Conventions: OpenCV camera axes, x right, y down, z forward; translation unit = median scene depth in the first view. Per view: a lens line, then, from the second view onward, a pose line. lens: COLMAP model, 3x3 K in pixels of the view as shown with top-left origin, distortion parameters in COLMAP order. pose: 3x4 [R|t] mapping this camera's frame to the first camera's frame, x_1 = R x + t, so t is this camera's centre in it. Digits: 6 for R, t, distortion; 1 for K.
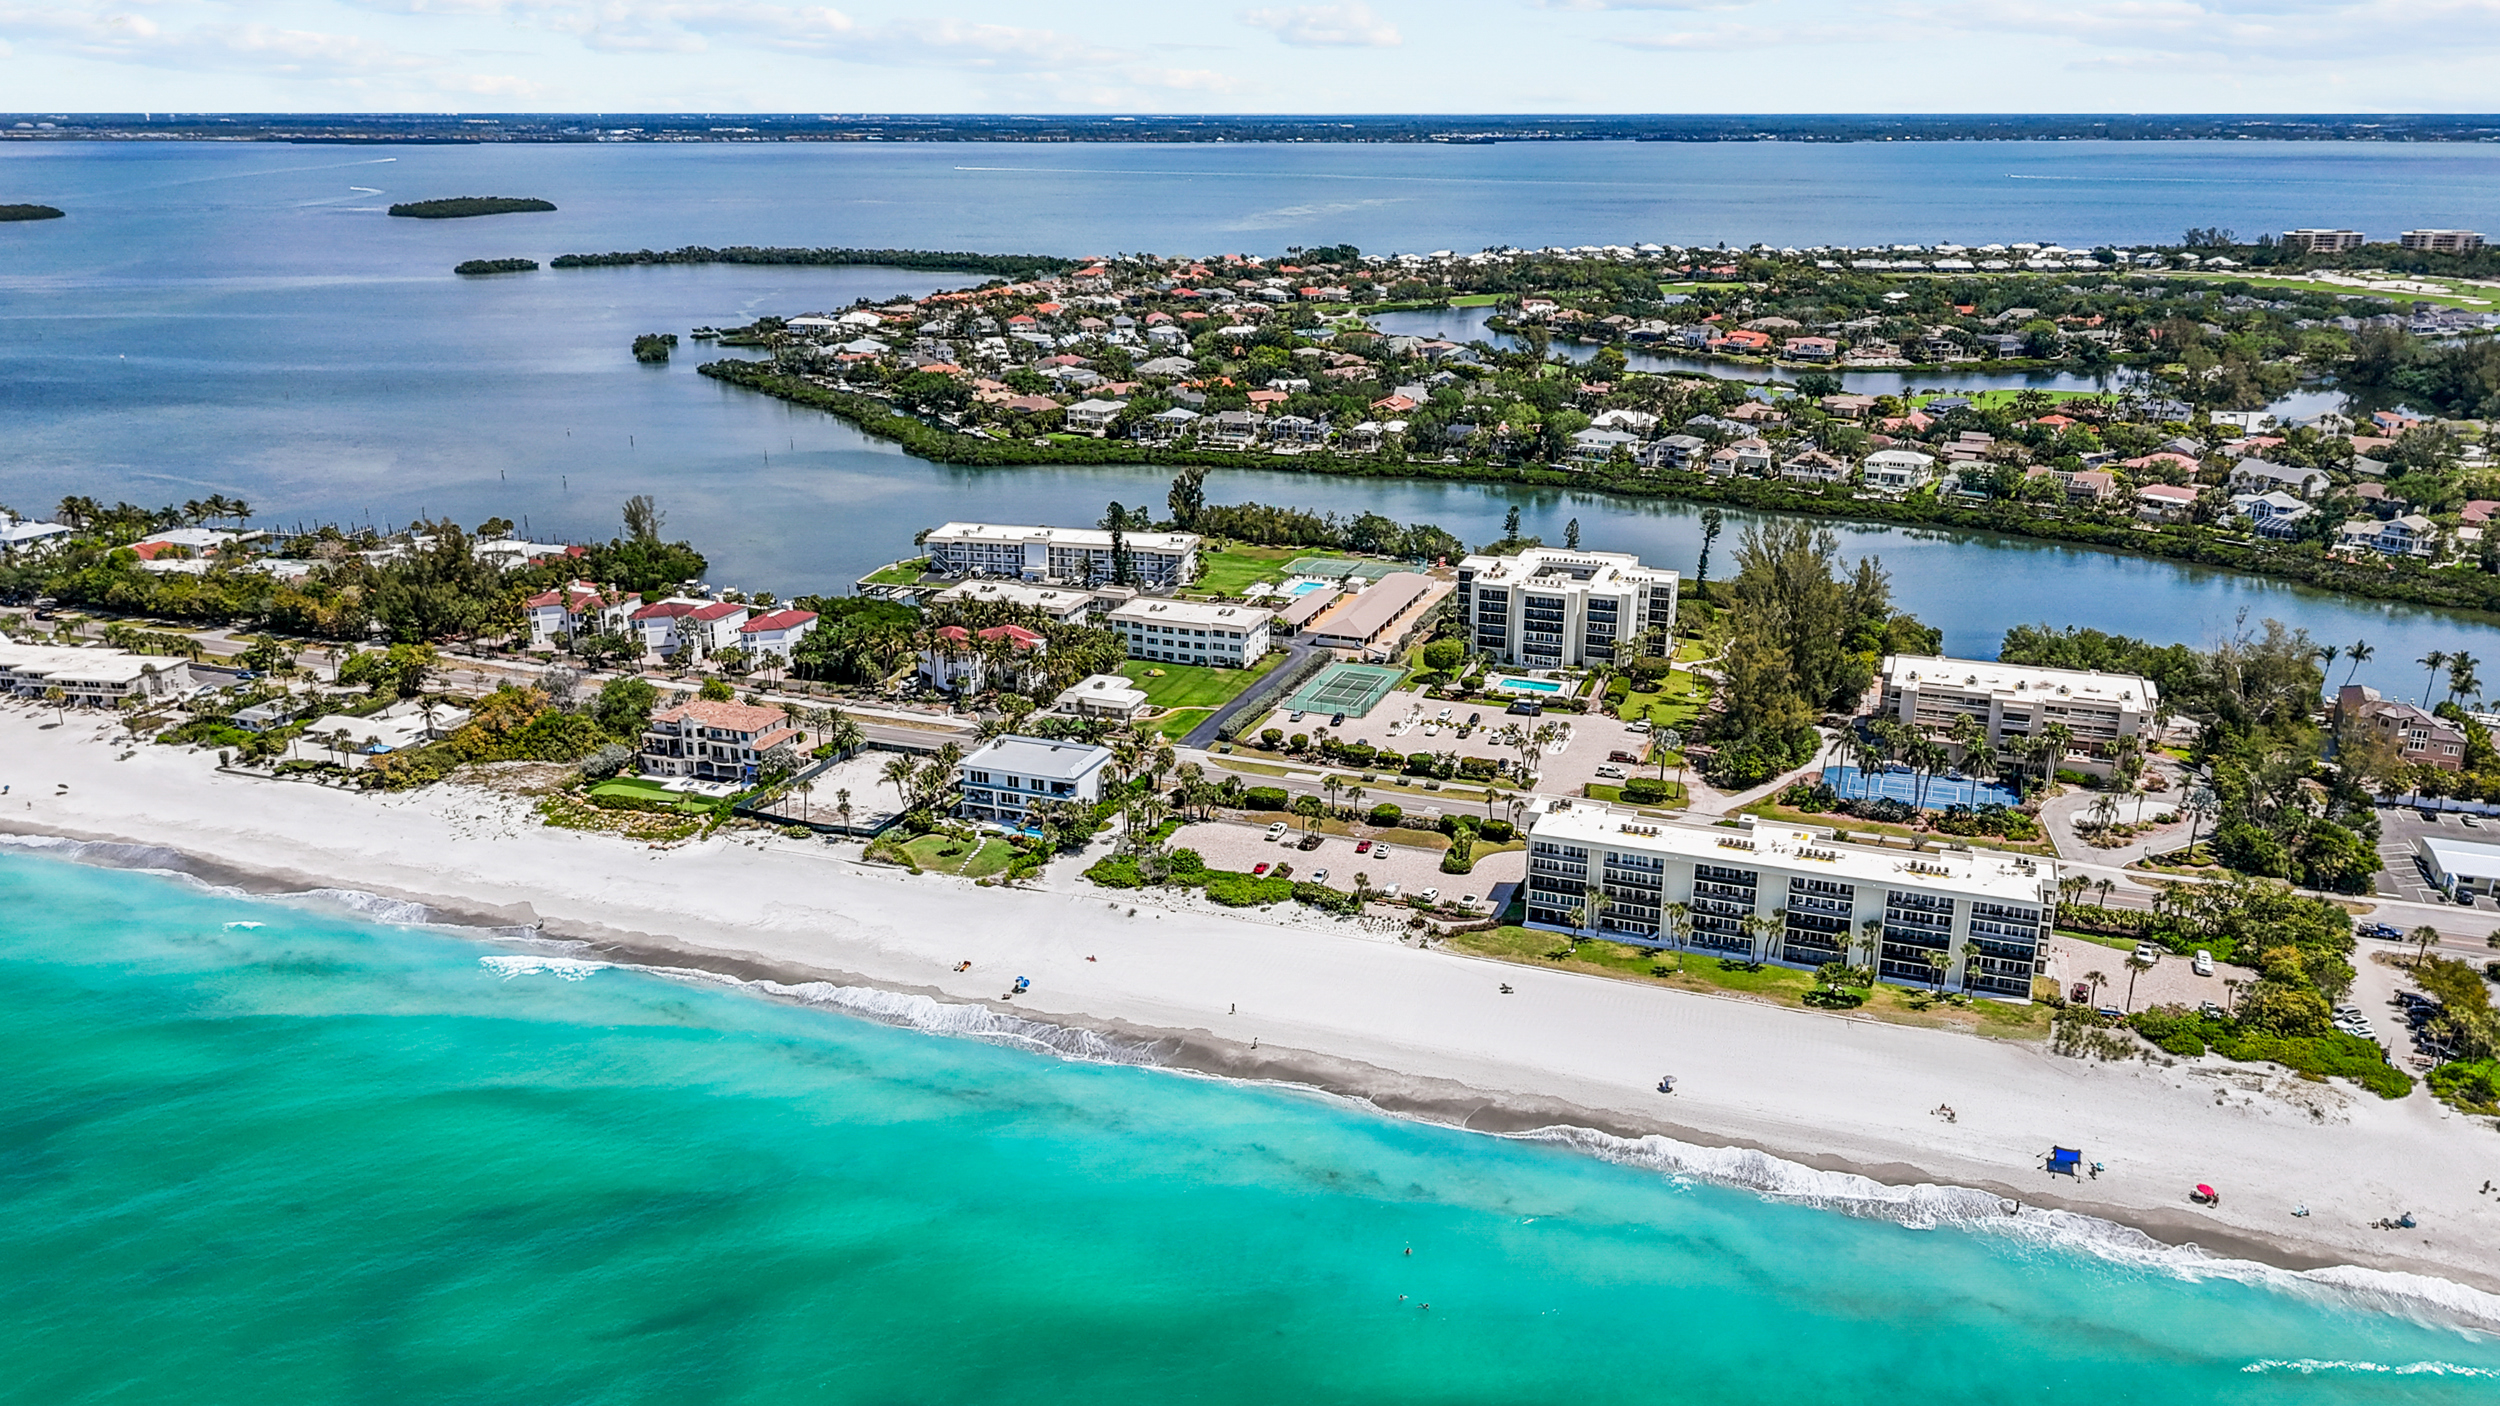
lens RADIAL K [[1807.5, 0, 1248.9], [0, 1807.5, 712.0], [0, 0, 1]] dist [0.082524, -0.098316]
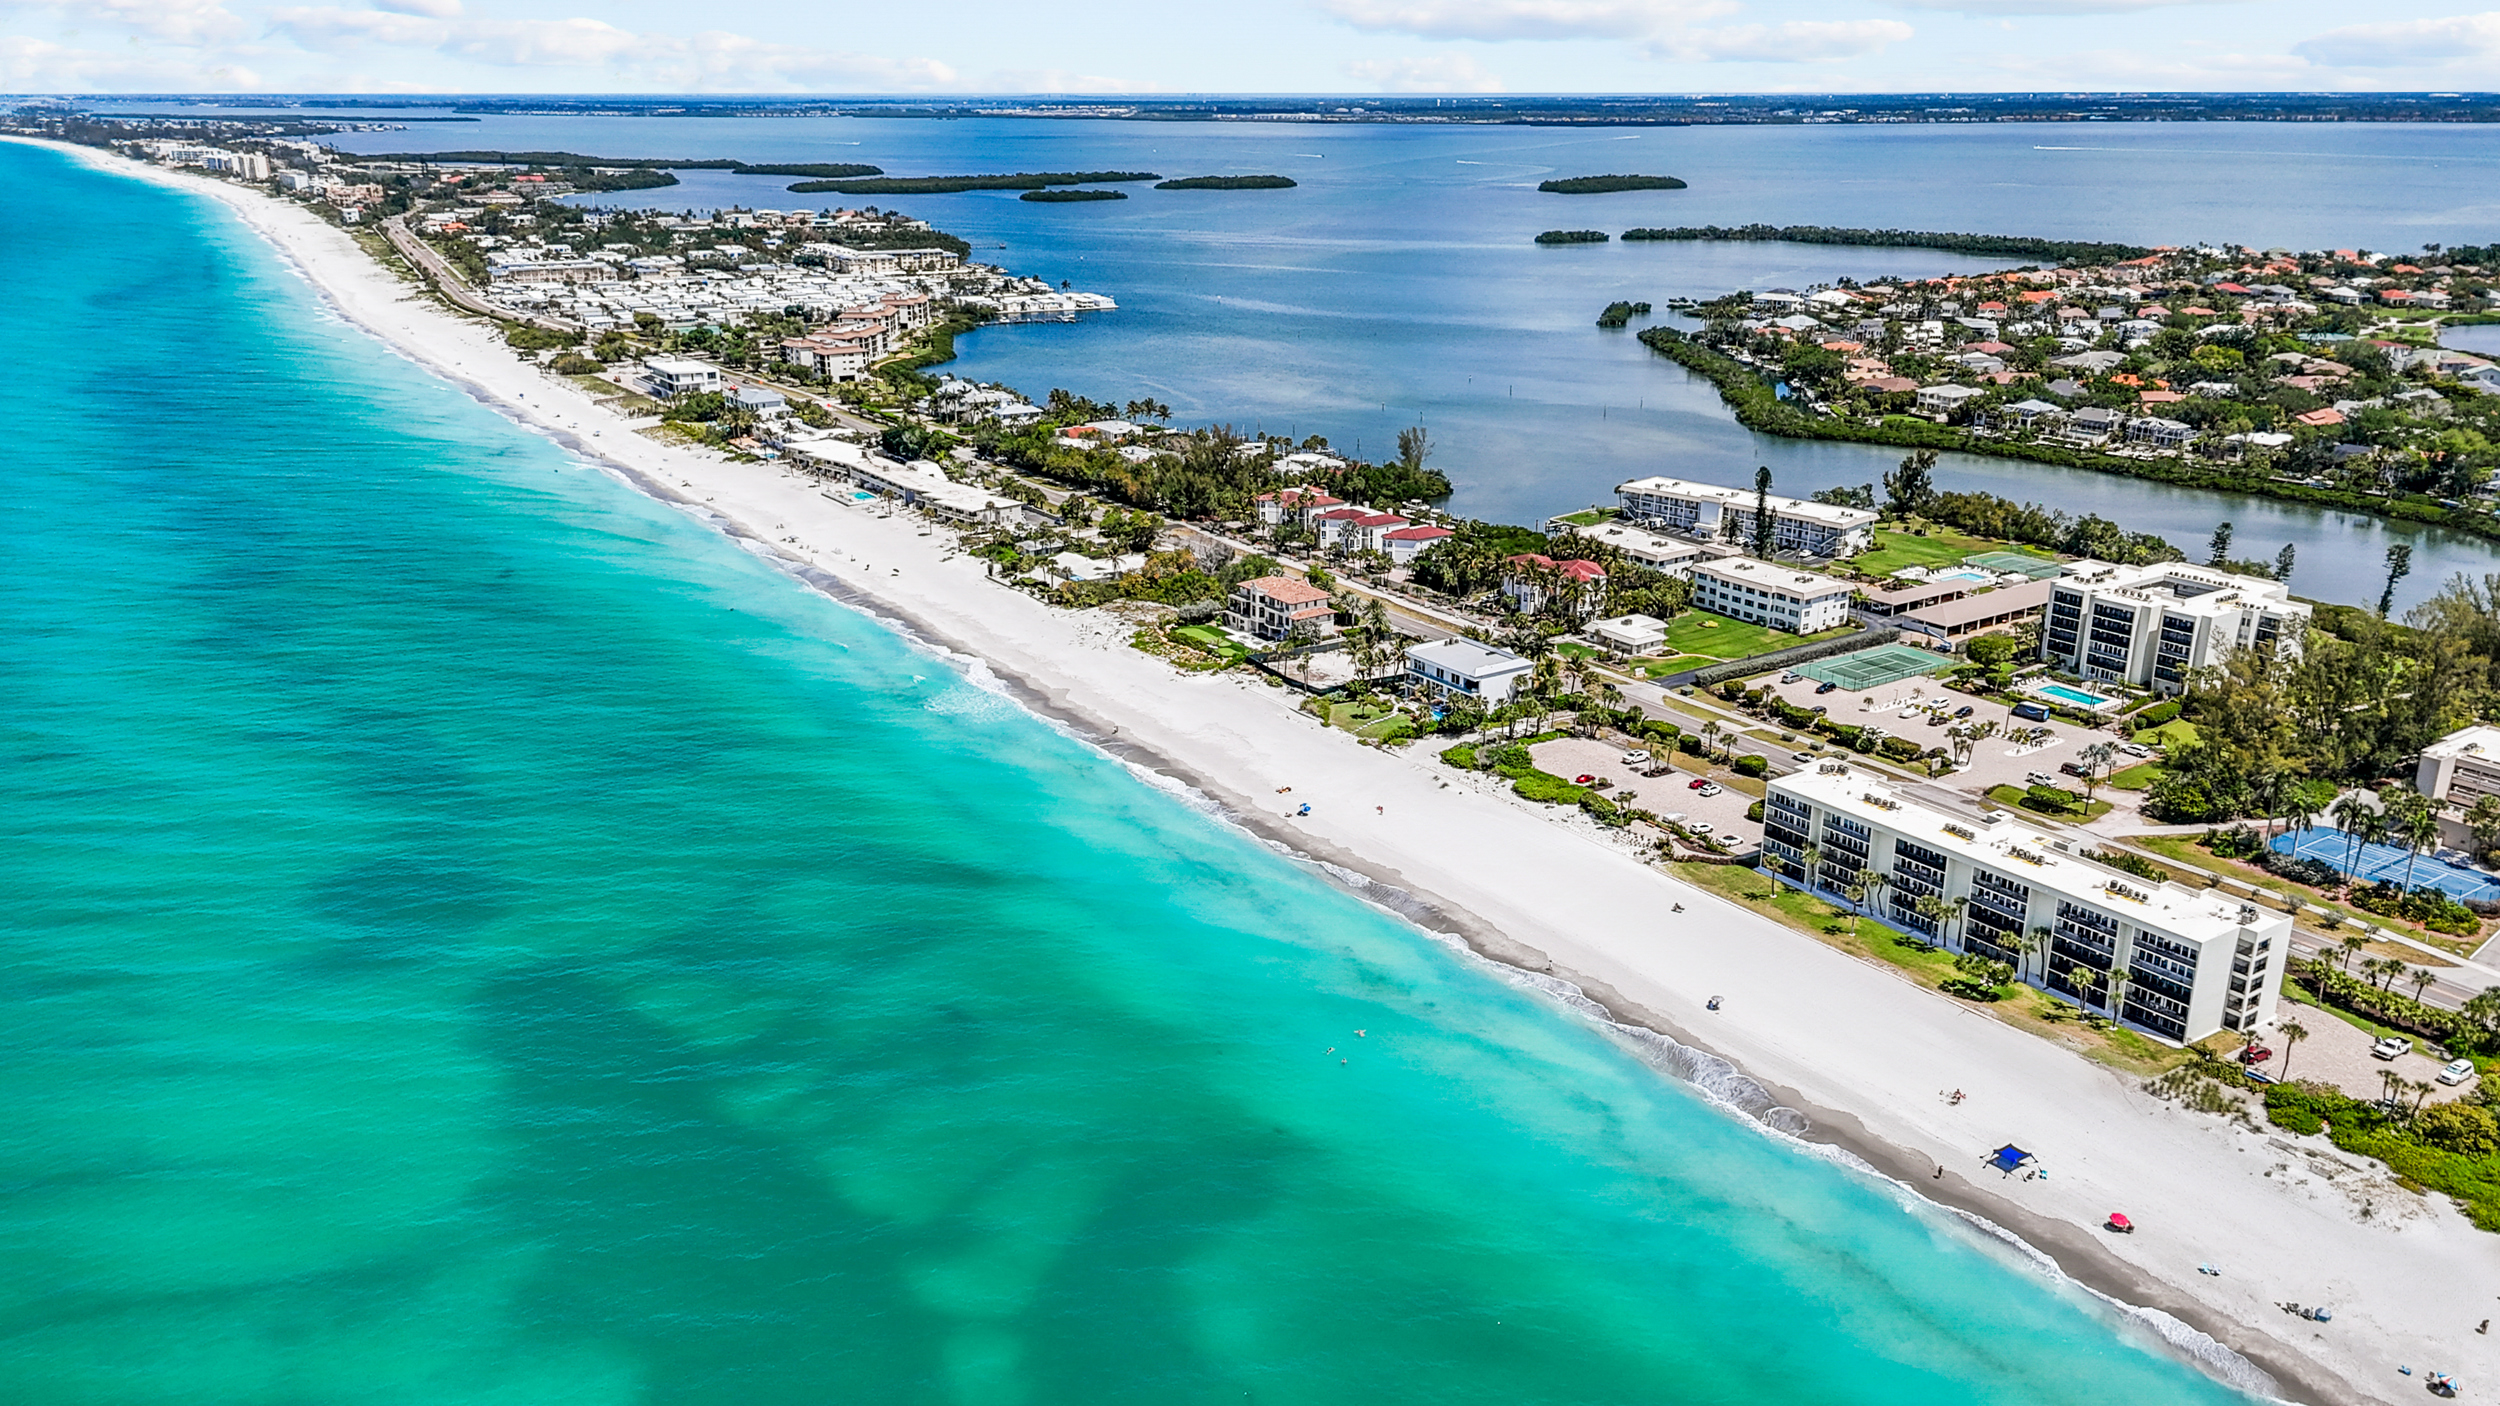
lens RADIAL K [[1817.1, 0, 1302.0], [0, 1817.1, 748.9], [0, 0, 1]] dist [0.056907, -0.068169]
pose [[0.826266, 0.188832, -0.530685, 0.276610], [-0.174530, 0.981594, 0.077538, 0.007395], [0.535559, 0.028553, 0.844015, -0.021650]]
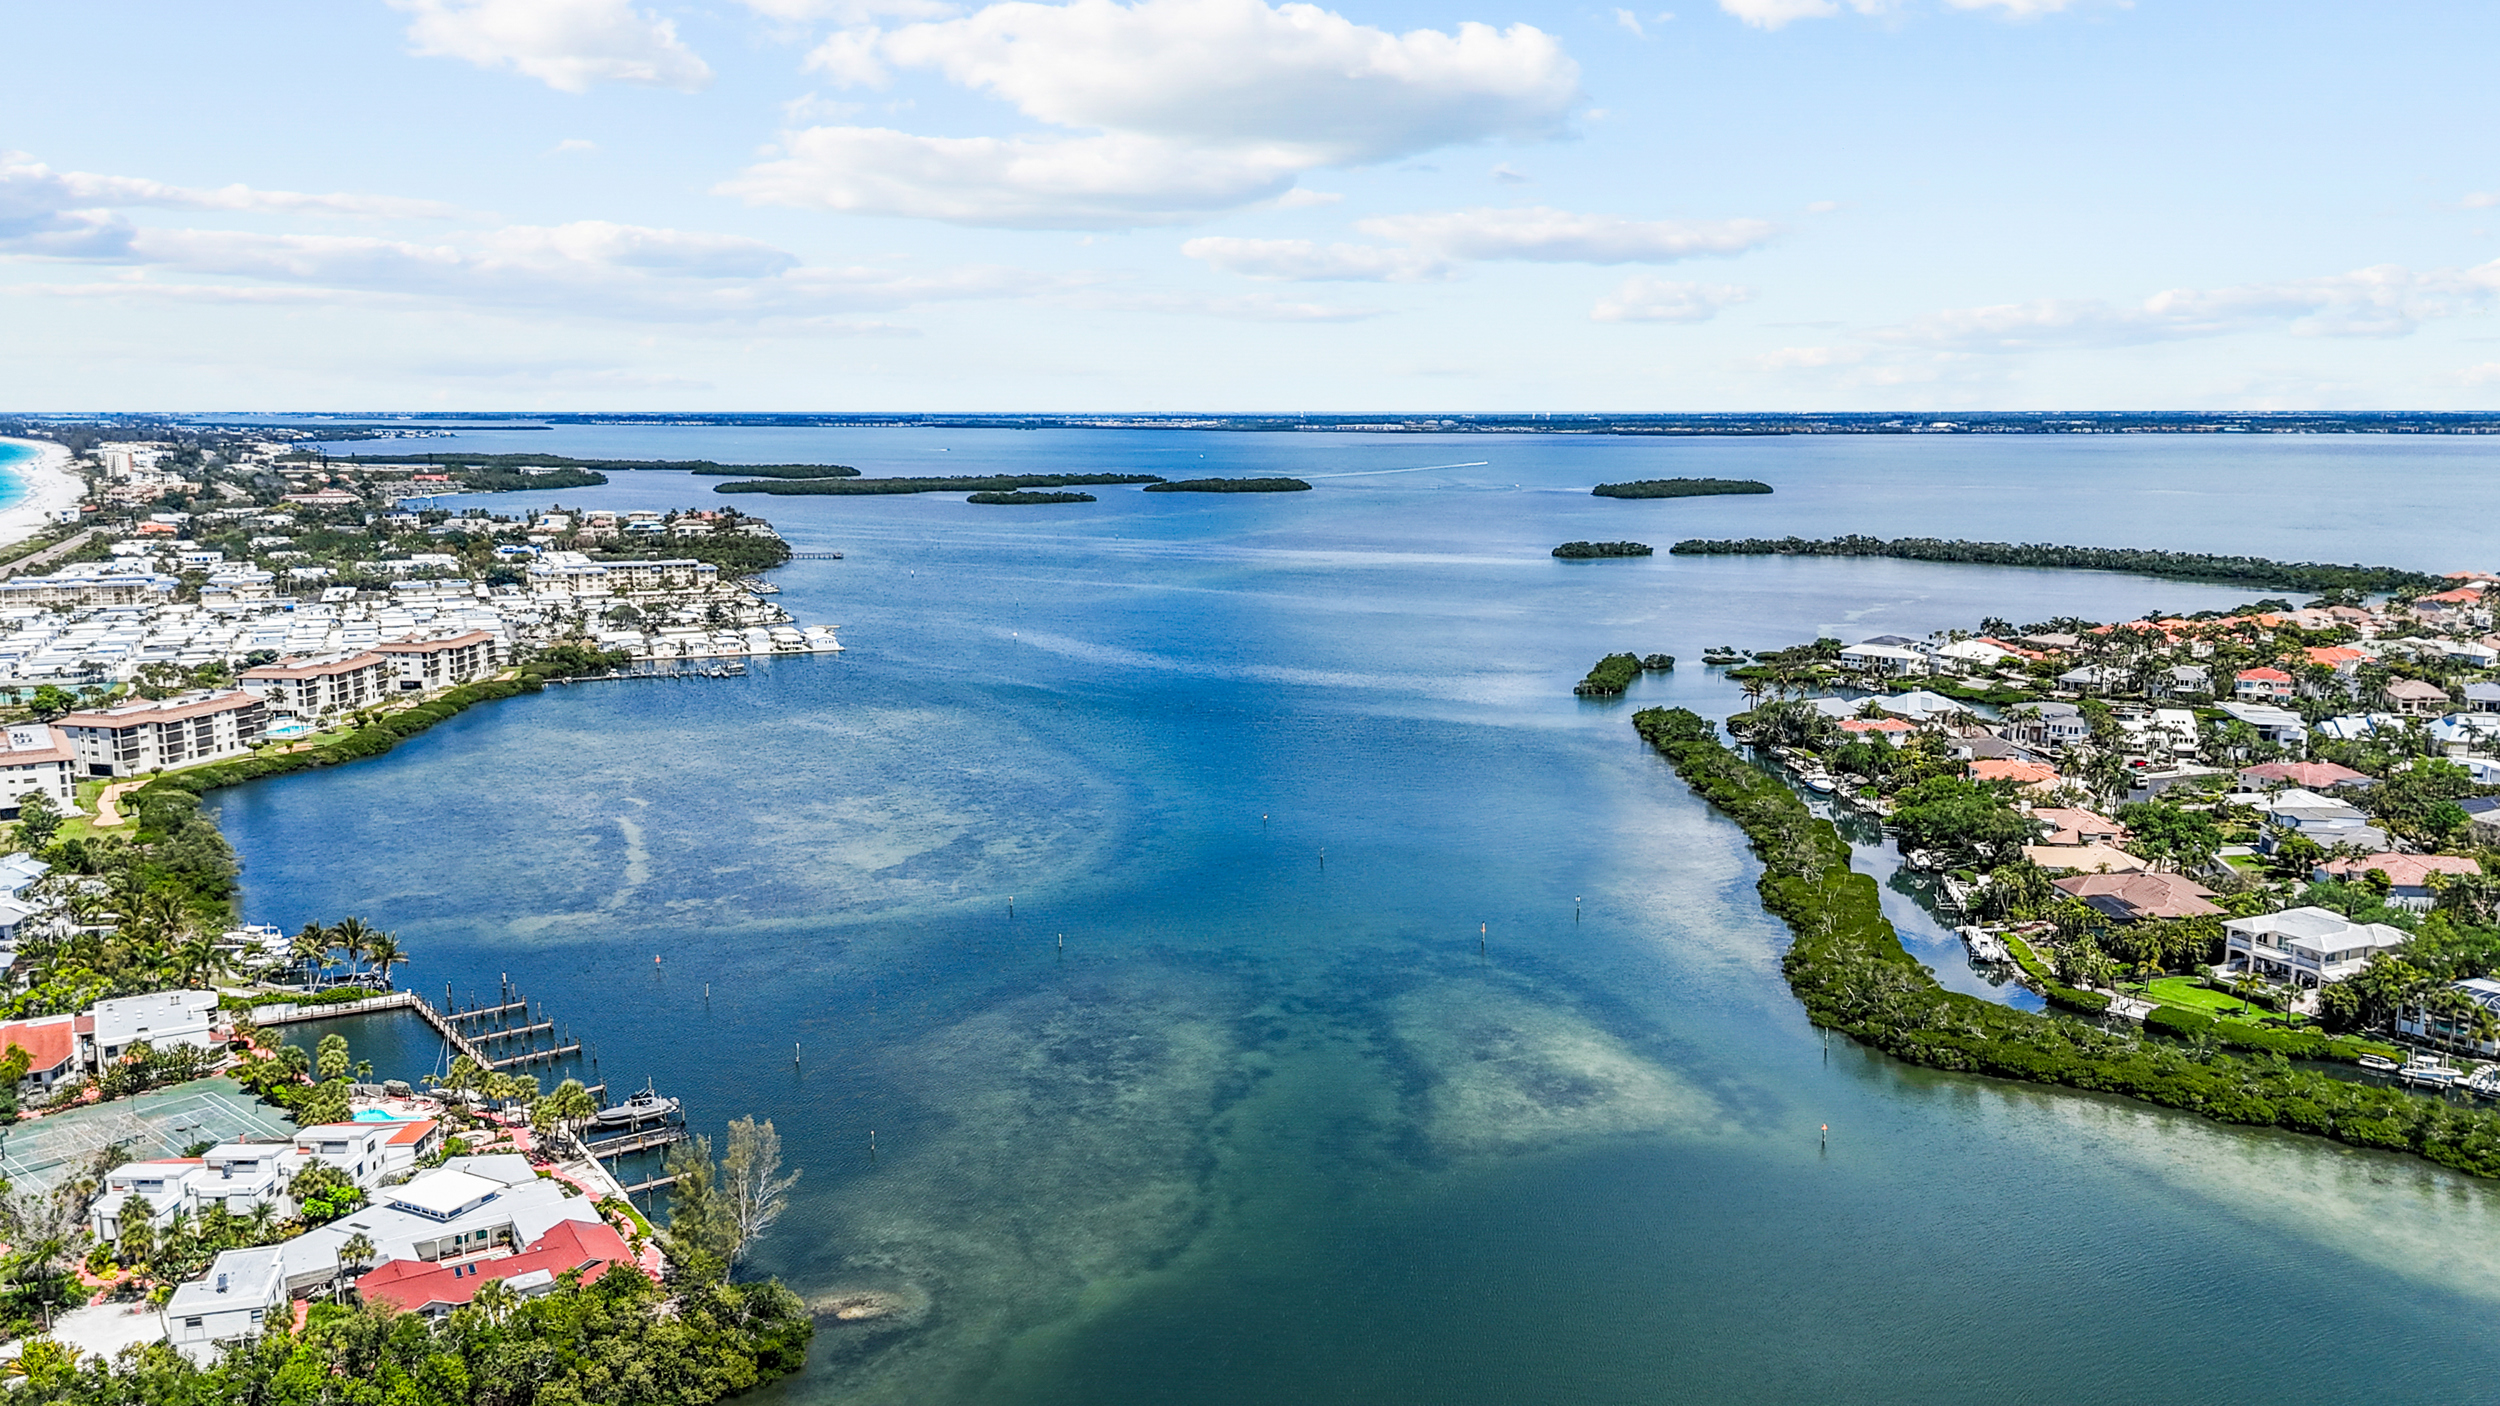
lens RADIAL K [[1807.5, 0, 1248.9], [0, 1807.5, 712.0], [0, 0, 1]] dist [0.082524, -0.098316]
pose [[0.771418, 0.102811, -0.627969, -0.022274], [-0.197822, 0.976709, -0.083104, -0.200741], [0.604799, 0.188334, 0.773789, 0.785860]]
